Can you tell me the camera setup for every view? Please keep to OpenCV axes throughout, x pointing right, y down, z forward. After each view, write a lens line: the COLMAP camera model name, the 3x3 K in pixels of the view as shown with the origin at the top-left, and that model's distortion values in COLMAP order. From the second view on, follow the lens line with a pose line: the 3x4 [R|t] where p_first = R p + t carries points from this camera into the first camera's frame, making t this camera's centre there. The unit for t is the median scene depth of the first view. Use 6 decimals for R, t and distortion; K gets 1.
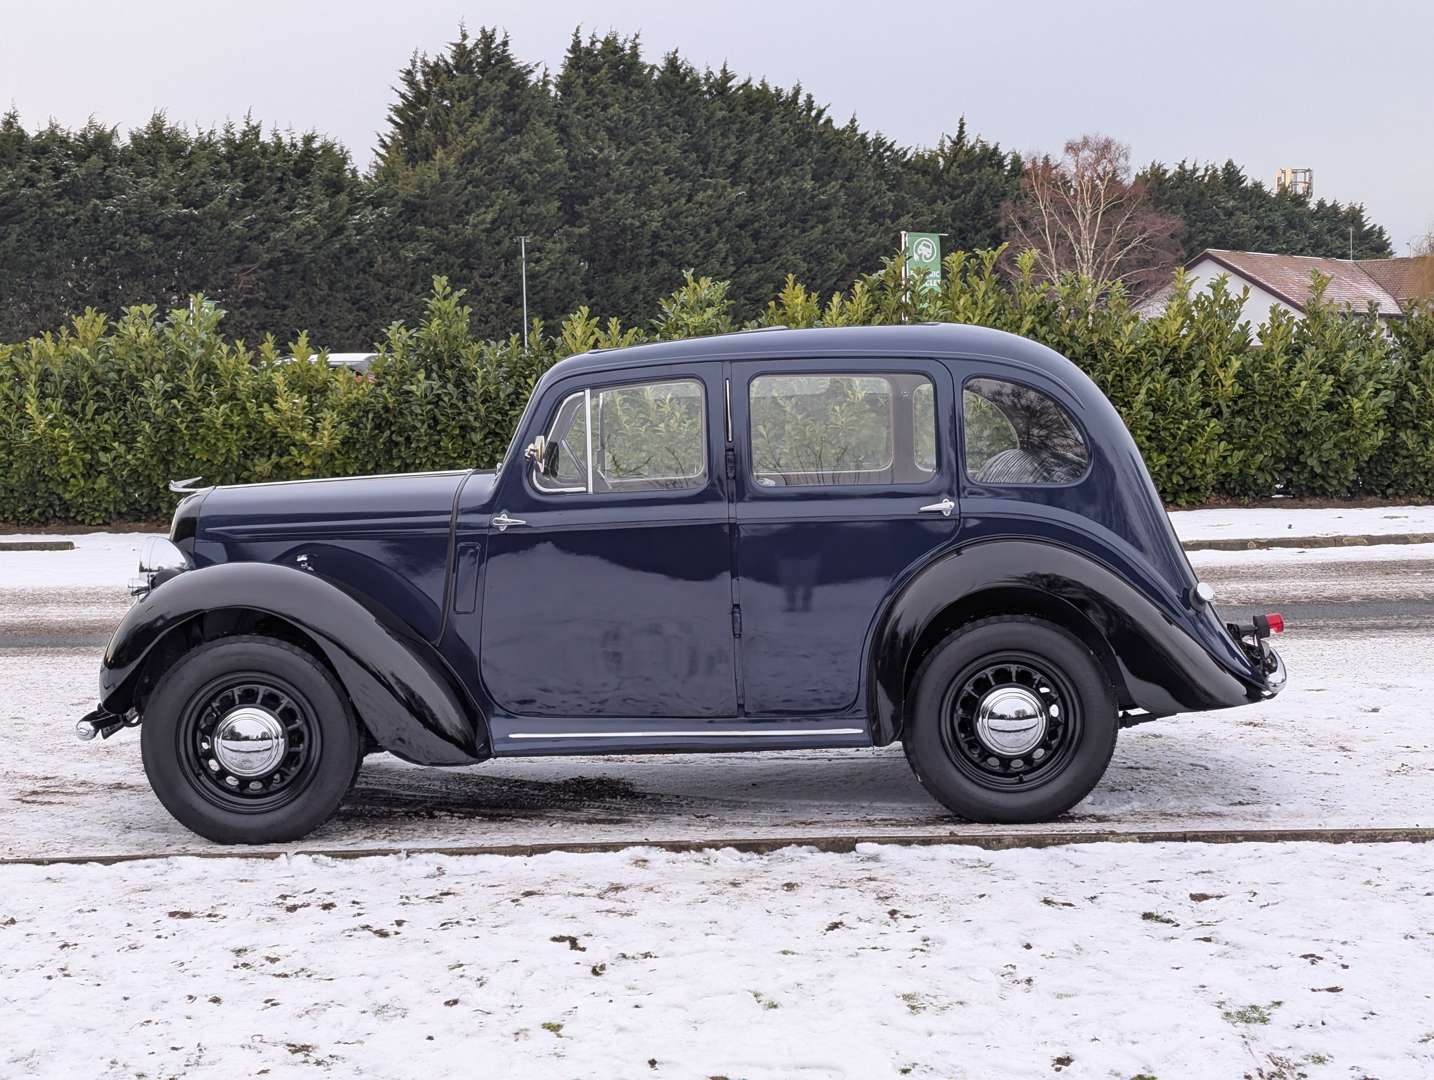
lens RADIAL K [[2016.4, 0, 709.8], [0, 2016.4, 537.4], [0, 0, 1]] dist [0.052145, 0.000000]
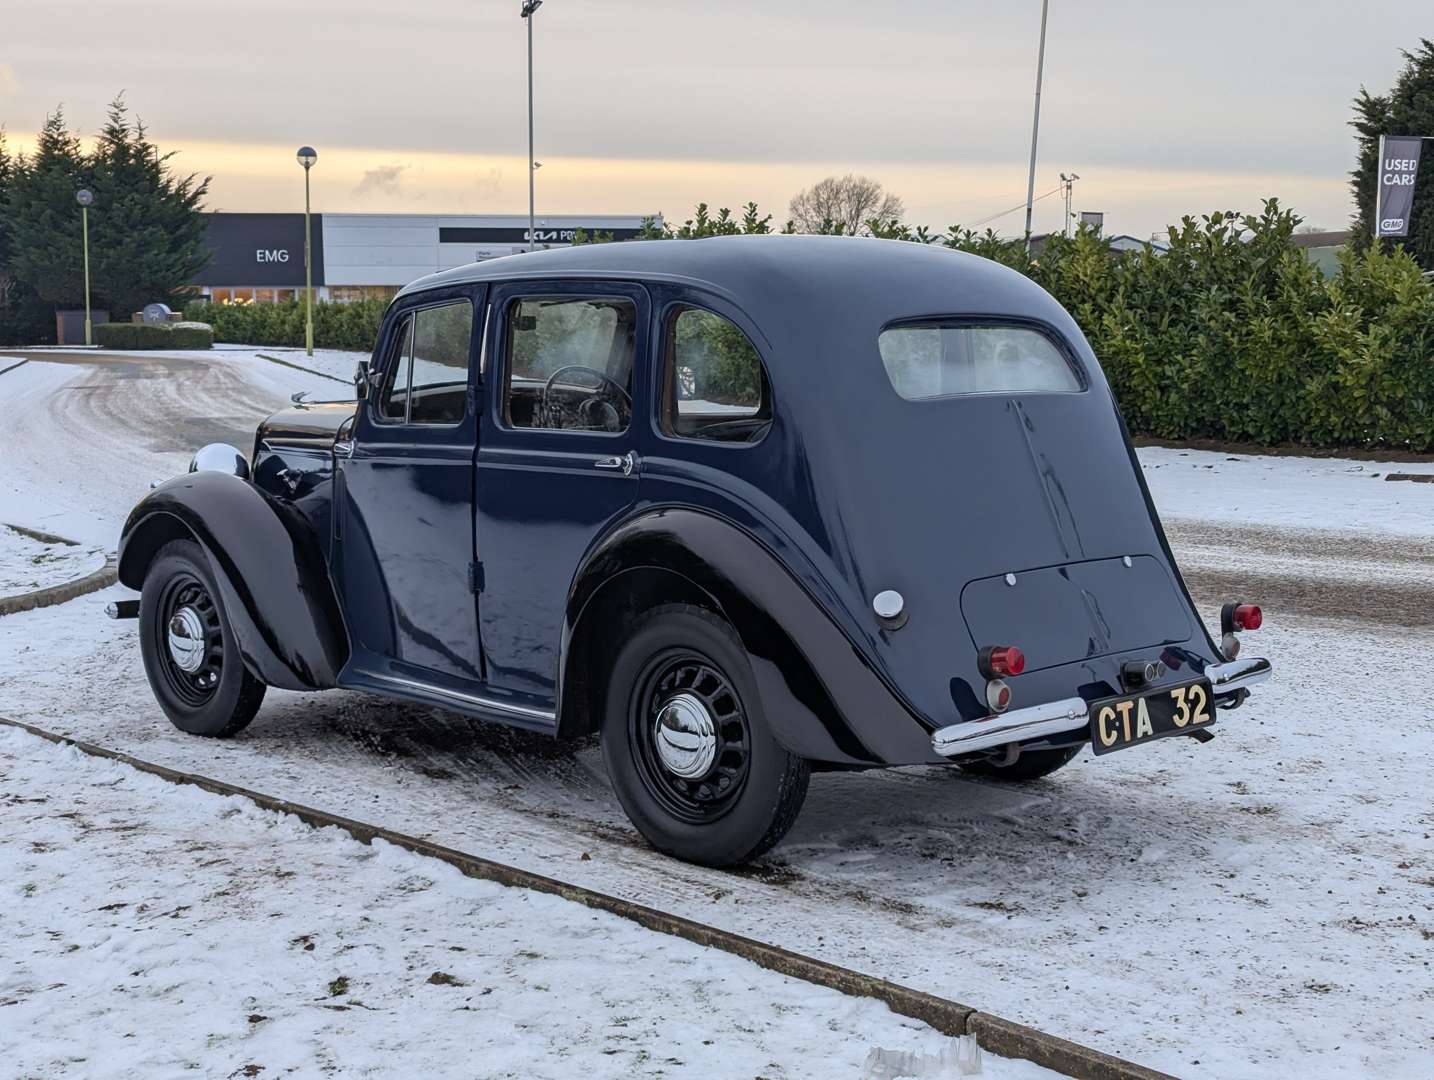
lens RADIAL K [[2016.4, 0, 716.7], [0, 2016.4, 543.3], [0, 0, 1]] dist [0.052145, 0.000000]
pose [[0.688502, 0.092657, -0.719291, 0.266790], [-0.056834, 0.995648, 0.073855, -0.016377], [0.723004, -0.009969, 0.690772, 0.168255]]
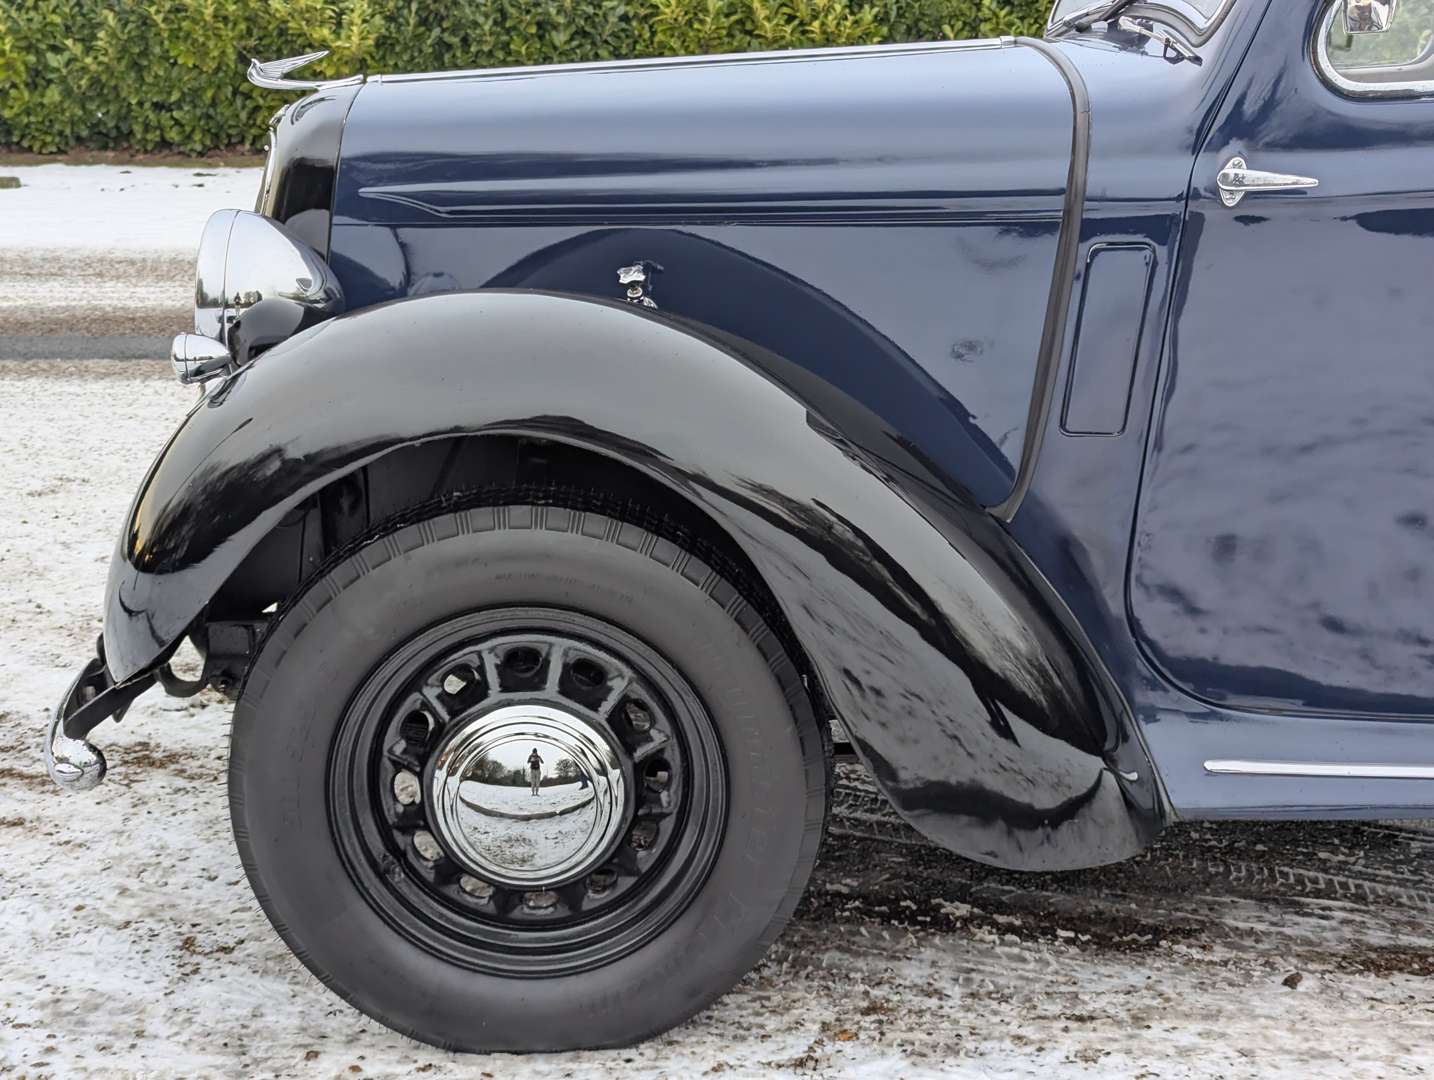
lens RADIAL K [[2016.4, 0, 689.4], [0, 2016.4, 560.8], [0, 0, 1]] dist [0.052145, 0.000000]
pose [[0.999932, 0.006873, 0.009458, -0.073895], [-0.008547, 0.981703, 0.190227, -0.003275], [-0.007978, -0.190295, 0.981695, 0.238200]]
